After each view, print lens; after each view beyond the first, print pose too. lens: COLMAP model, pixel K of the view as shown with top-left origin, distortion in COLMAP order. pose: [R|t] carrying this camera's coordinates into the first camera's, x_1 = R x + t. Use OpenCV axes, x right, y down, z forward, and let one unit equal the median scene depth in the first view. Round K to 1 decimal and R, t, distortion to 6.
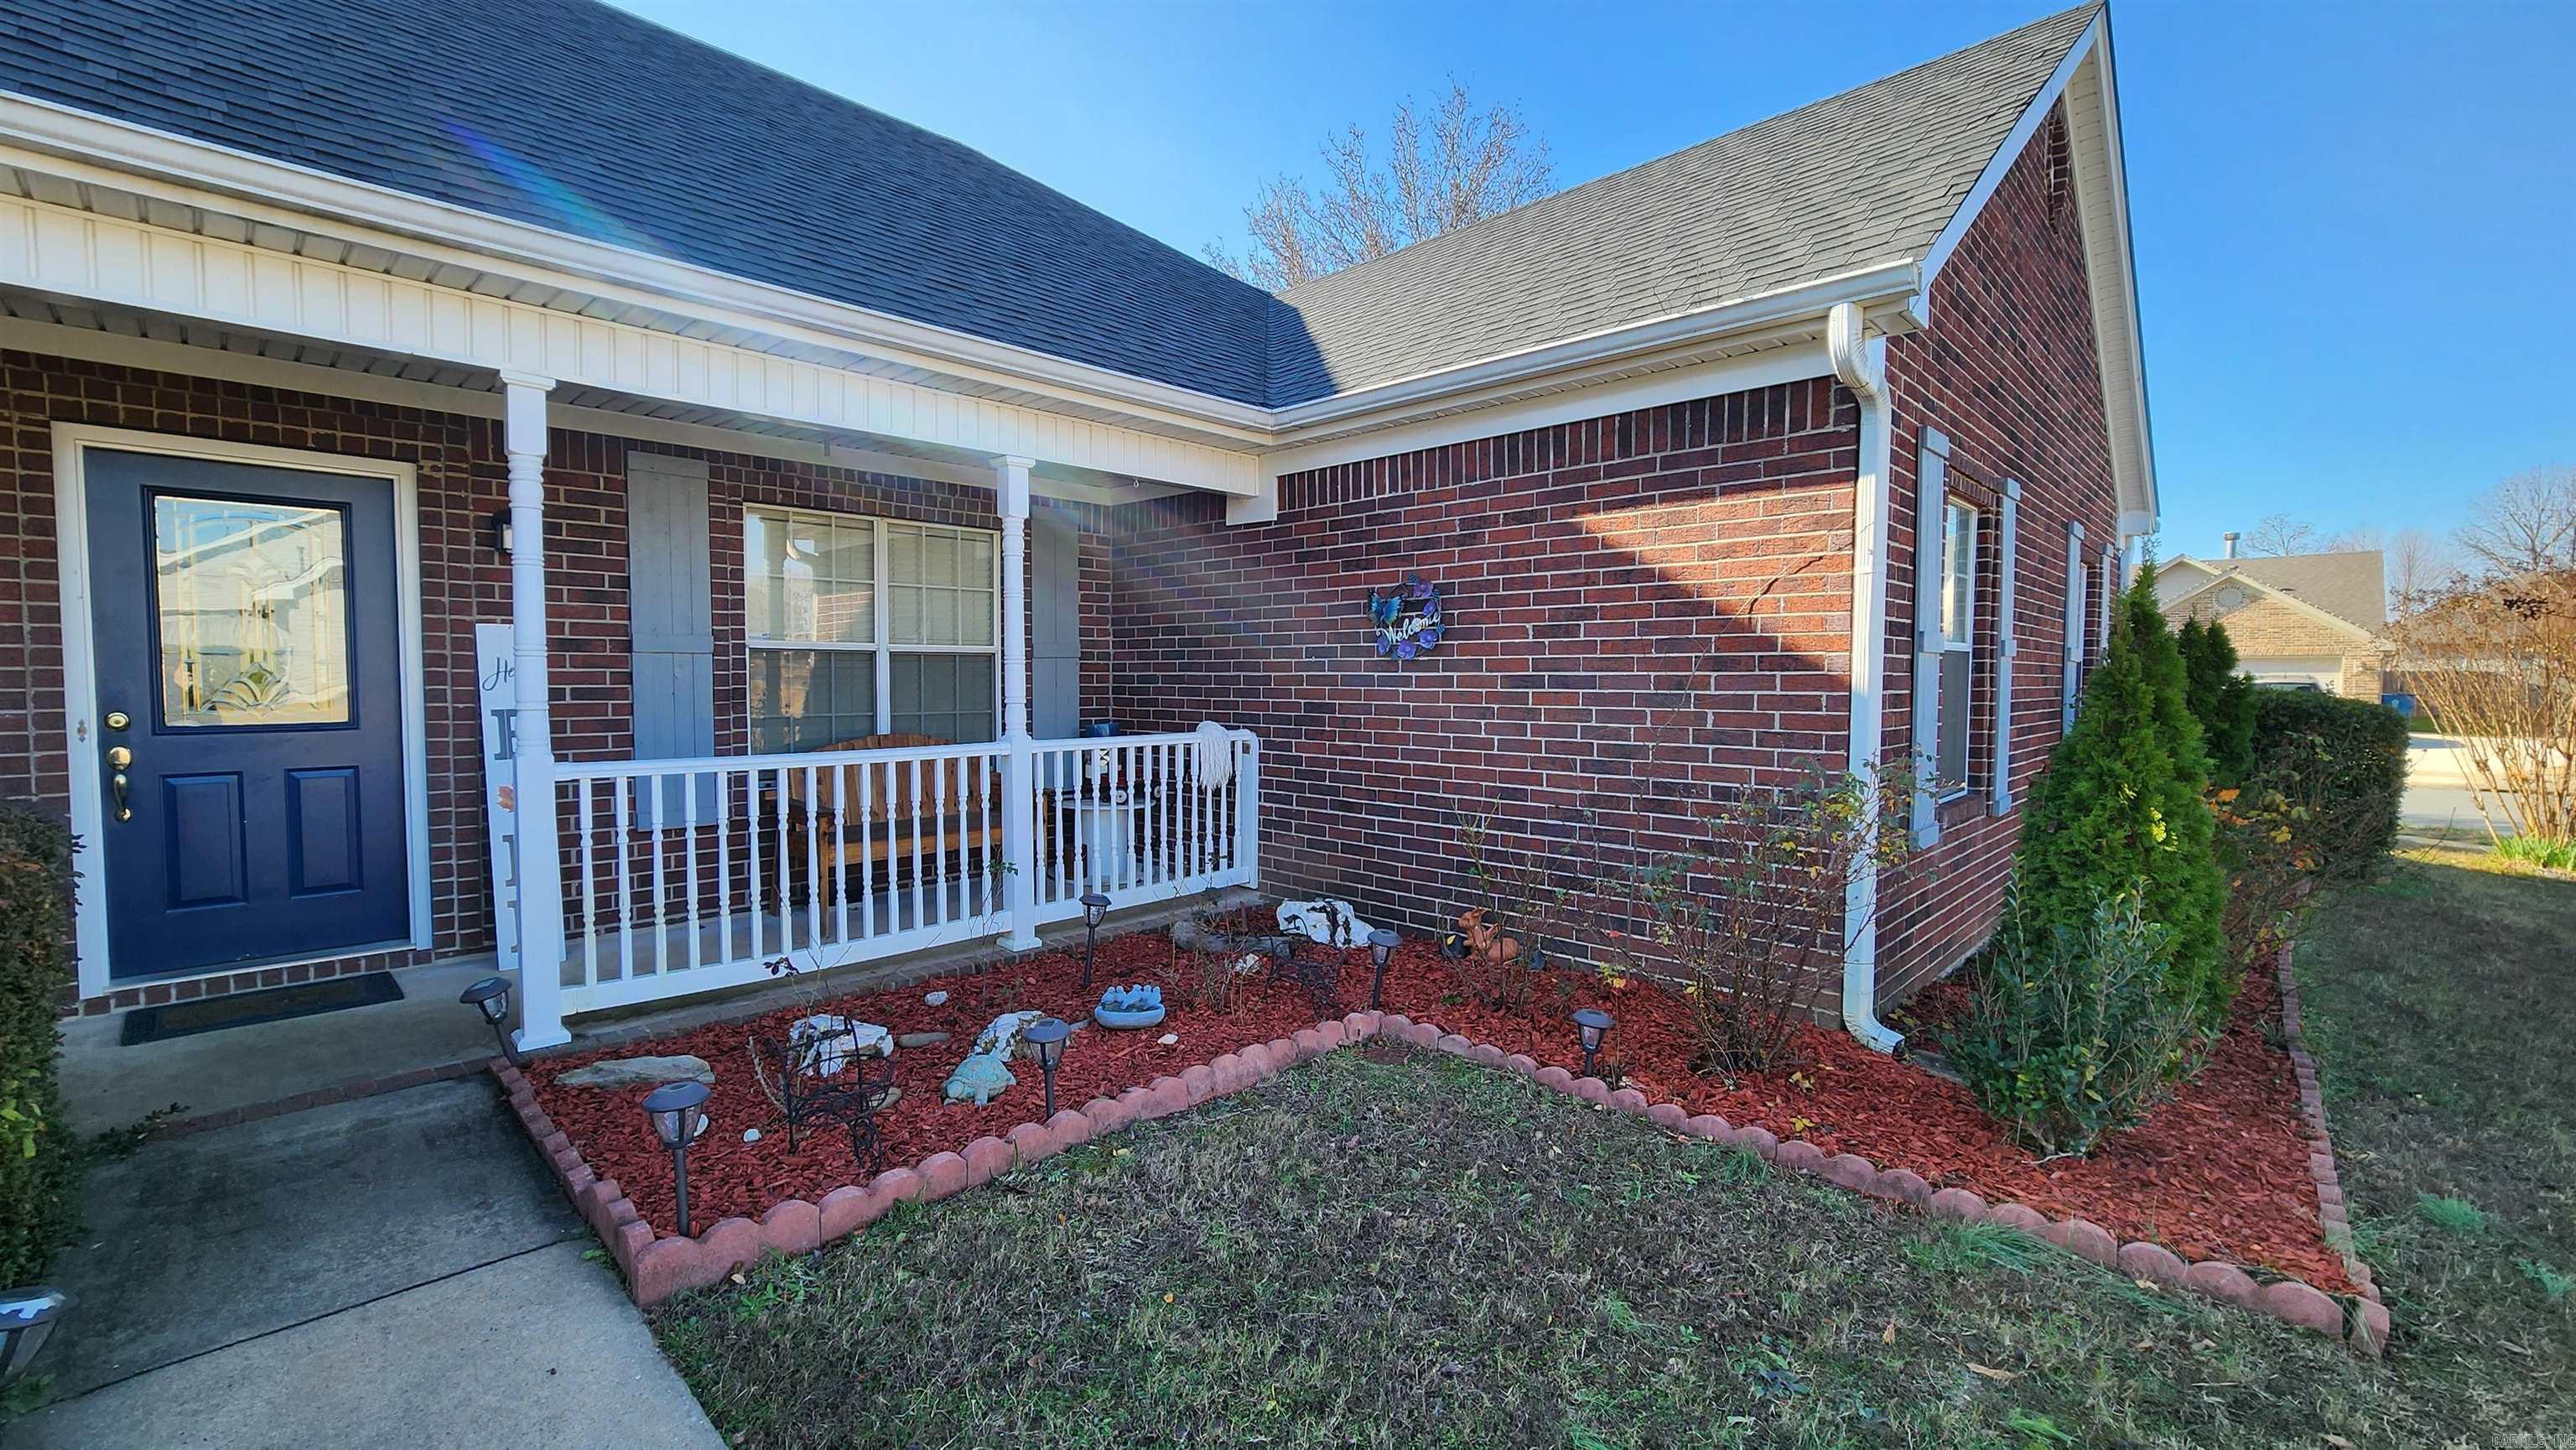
lens RADIAL K [[1055.9, 0, 1288.0], [0, 1055.9, 725.0], [0, 0, 1]] dist [0.027706, 0.000034]
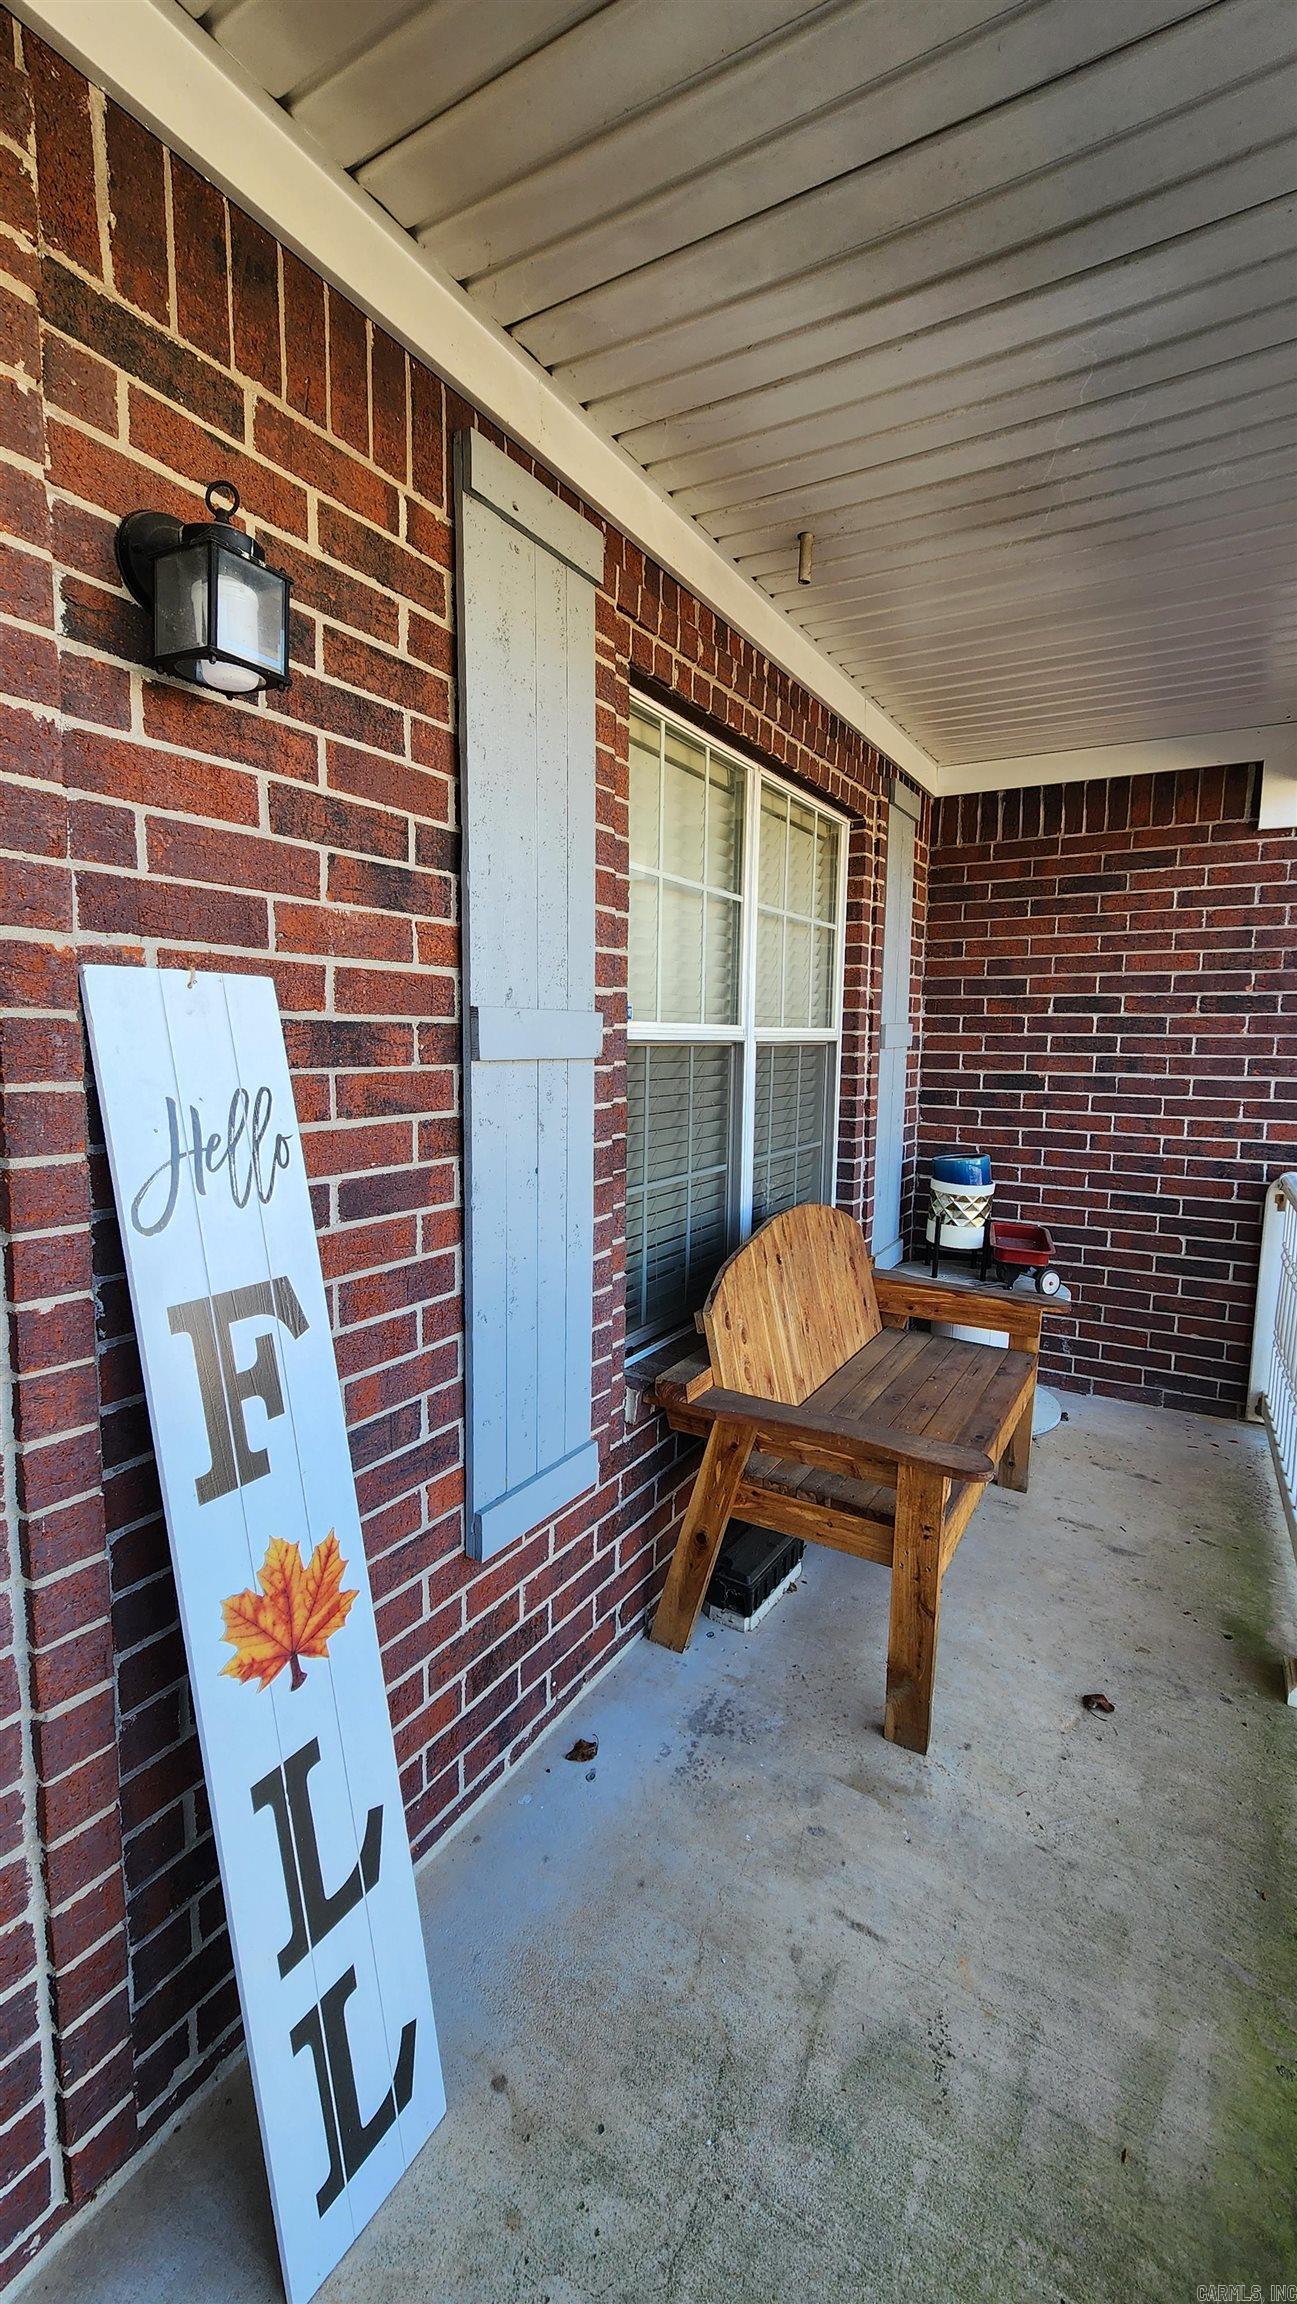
lens RADIAL K [[903.4, 0, 648.5], [0, 903.4, 1152.0], [0, 0, 1]] dist [0.000605, 0.000070]
pose [[0.976804, -0.010721, 0.213869, -0.628349], [-0.005724, 0.997082, 0.076124, -0.062864], [-0.214061, -0.075583, 0.973892, 0.714276]]
